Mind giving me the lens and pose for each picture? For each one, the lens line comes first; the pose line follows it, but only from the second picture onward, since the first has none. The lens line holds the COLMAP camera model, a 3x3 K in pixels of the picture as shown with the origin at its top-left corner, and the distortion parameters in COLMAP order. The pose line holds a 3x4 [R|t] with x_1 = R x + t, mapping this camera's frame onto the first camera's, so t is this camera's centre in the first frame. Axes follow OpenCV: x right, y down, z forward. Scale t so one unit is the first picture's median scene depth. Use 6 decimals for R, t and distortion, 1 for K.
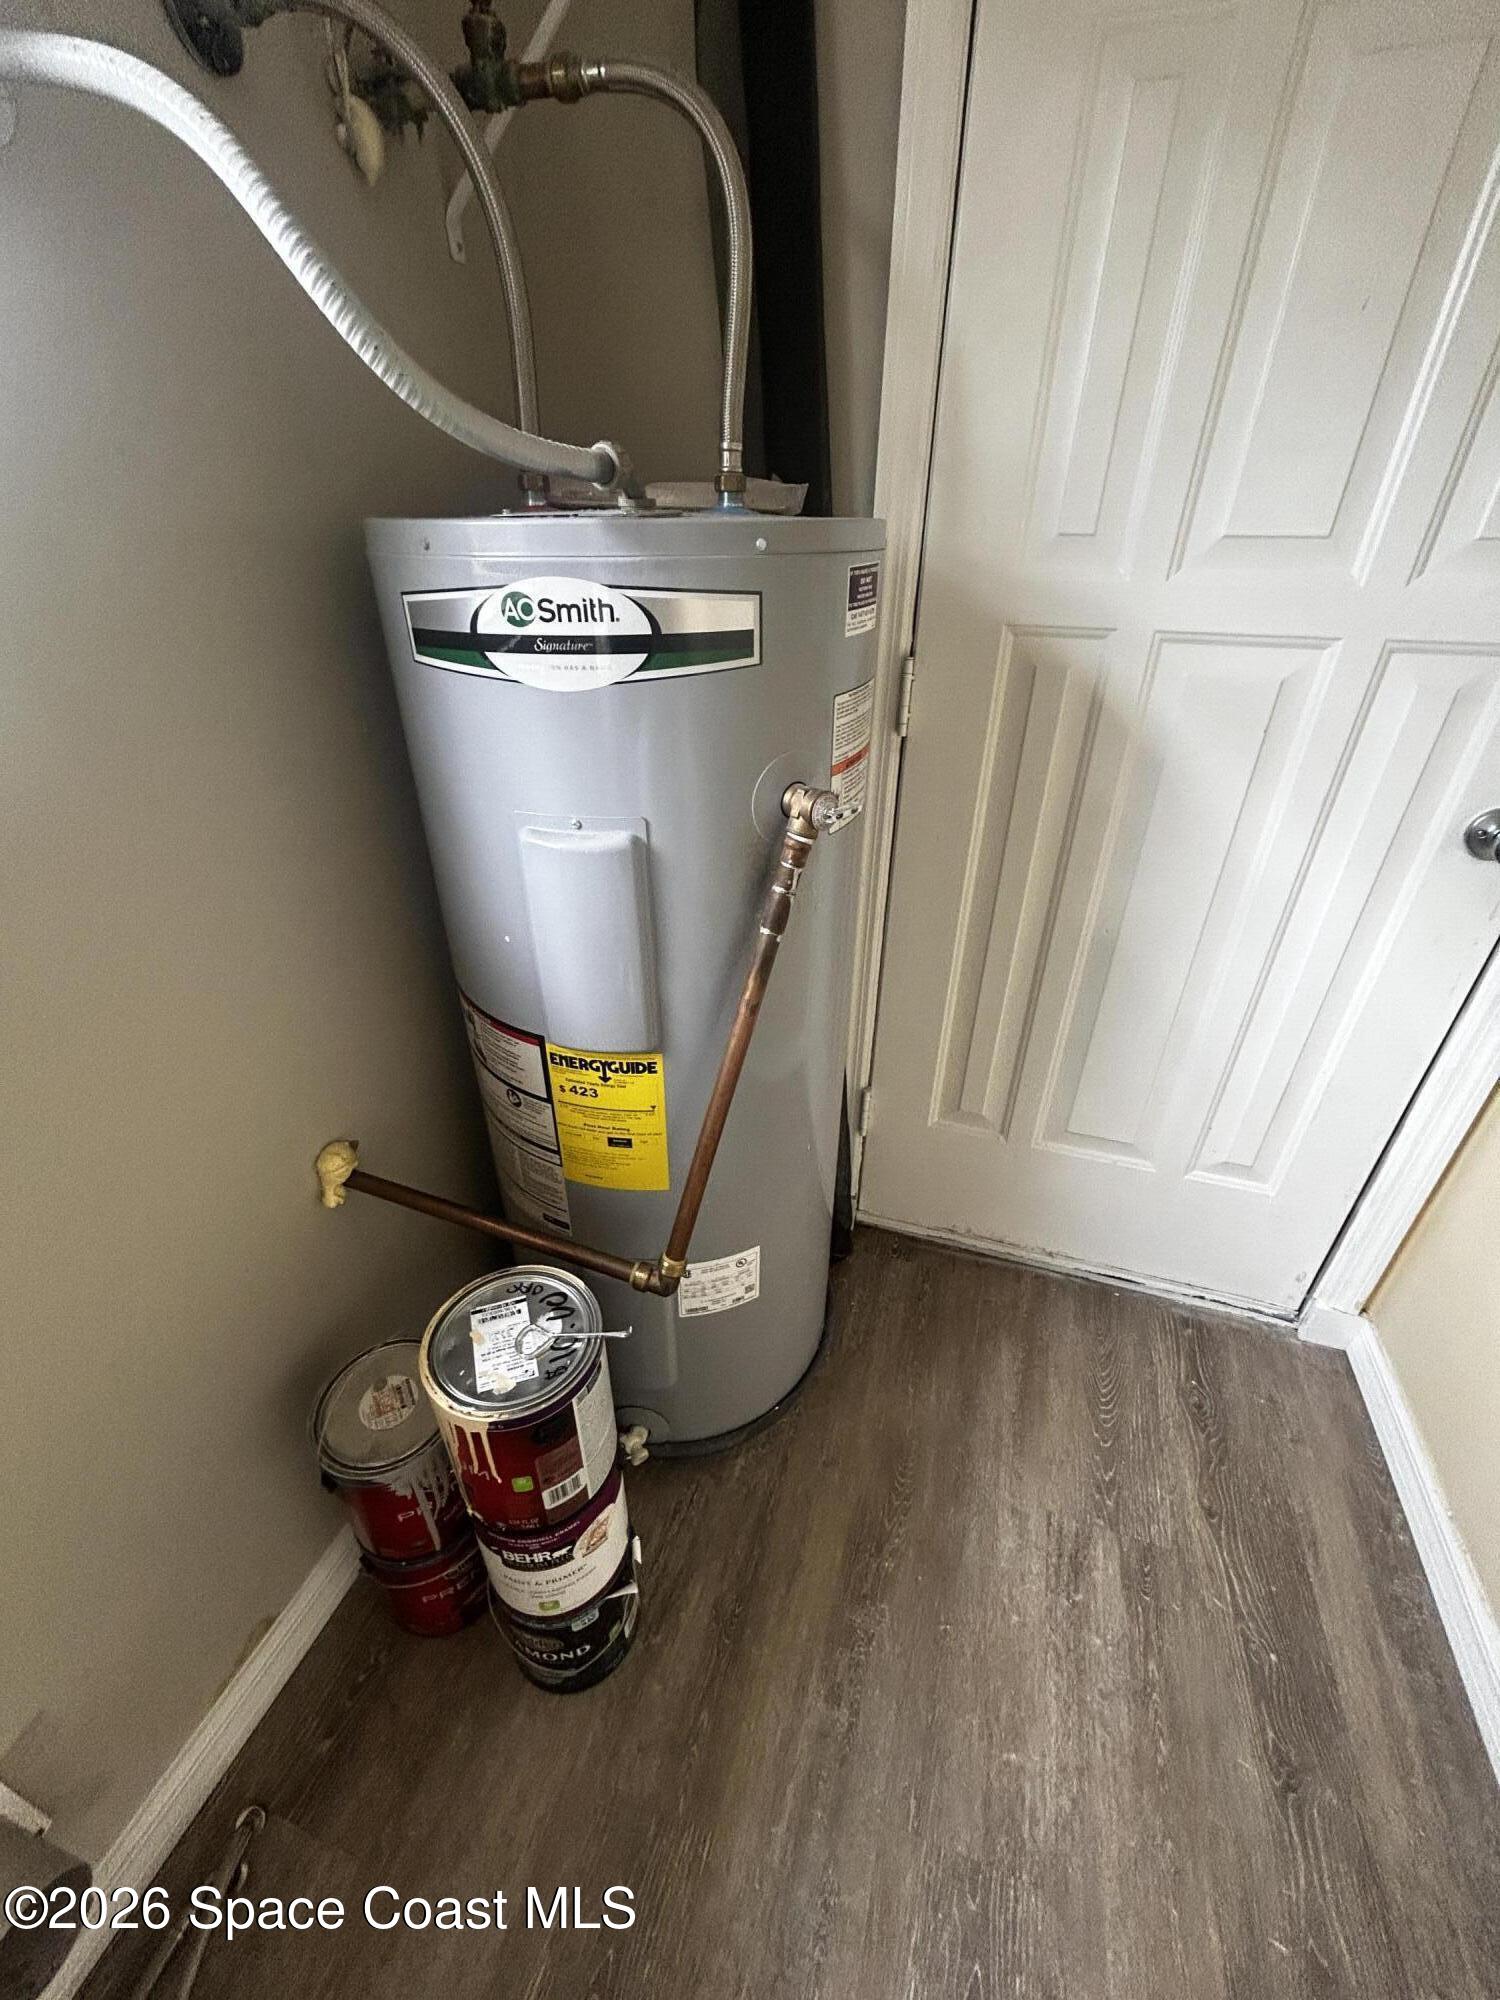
lens RADIAL K [[799.5, 0, 756.1], [0, 799.5, 998.8], [0, 0, 1]] dist [-0.003880, -0.000020]
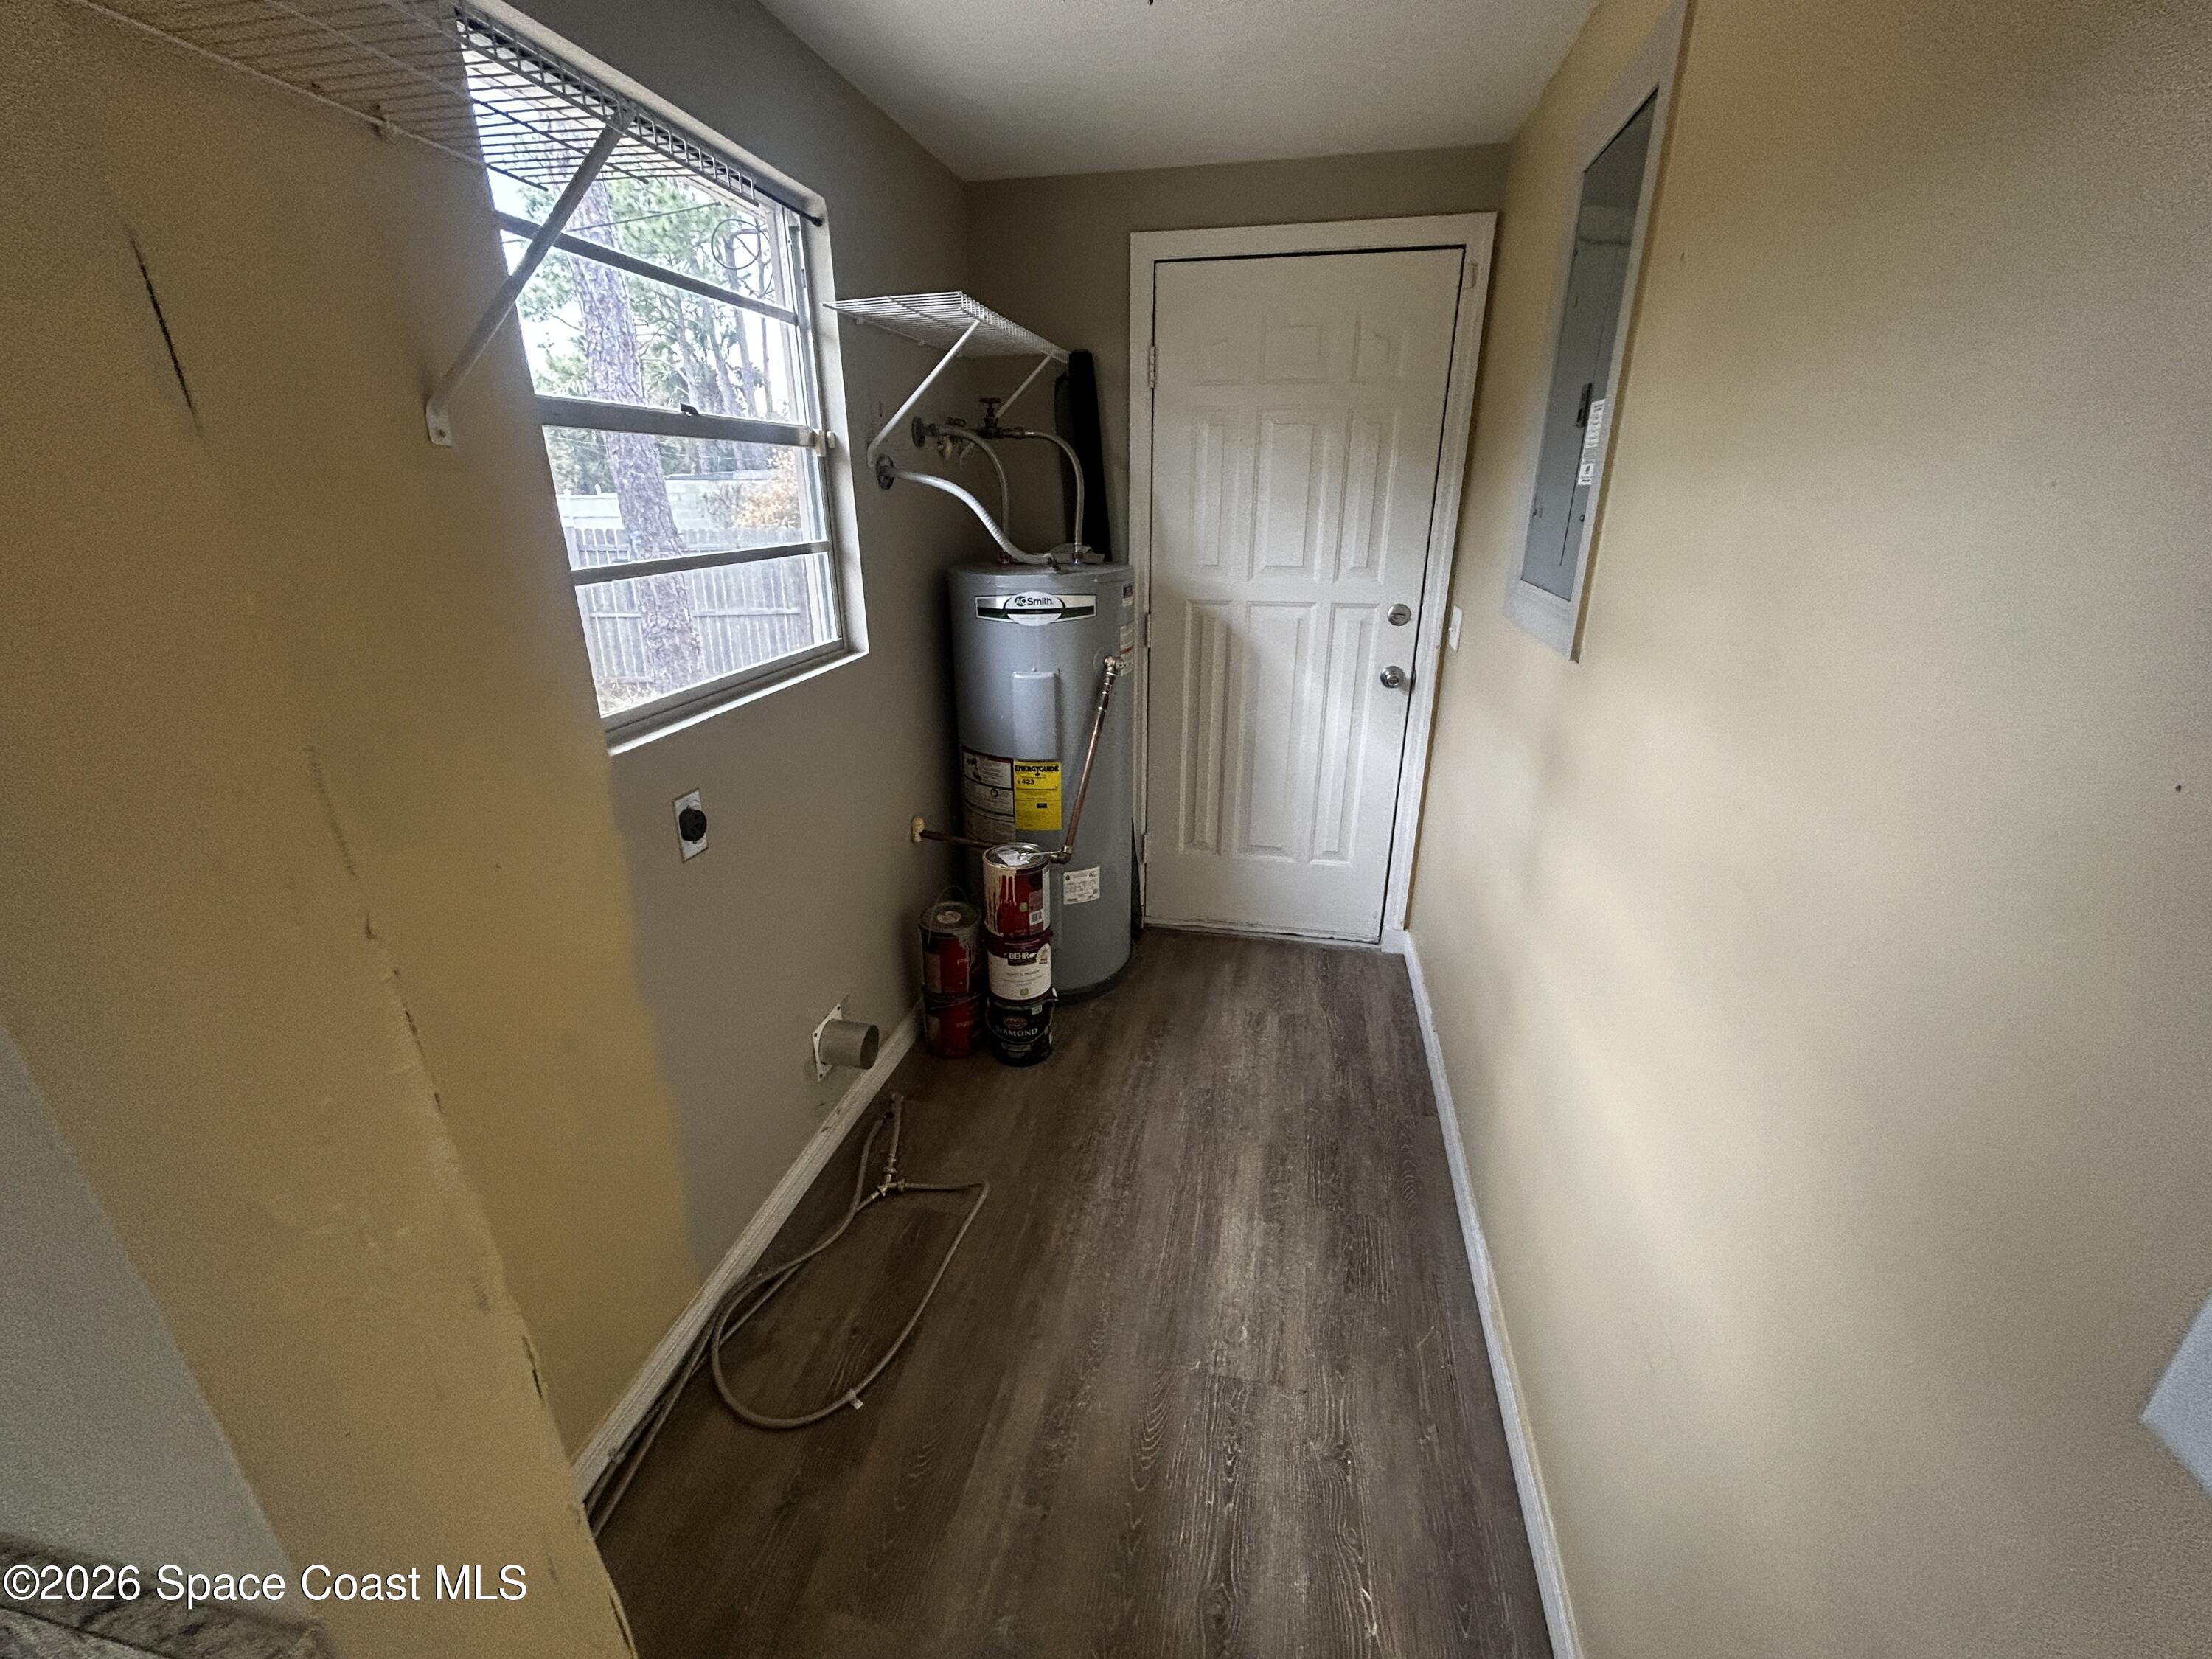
lens RADIAL K [[884.3, 0, 1102.3], [0, 884.3, 830.2], [0, 0, 1]] dist [-0.003880, -0.000020]
pose [[0.994714, -0.044272, 0.092652, -0.233336], [0.059585, 0.983699, -0.169663, 0.695864], [-0.083630, 0.174287, 0.981137, -1.575623]]
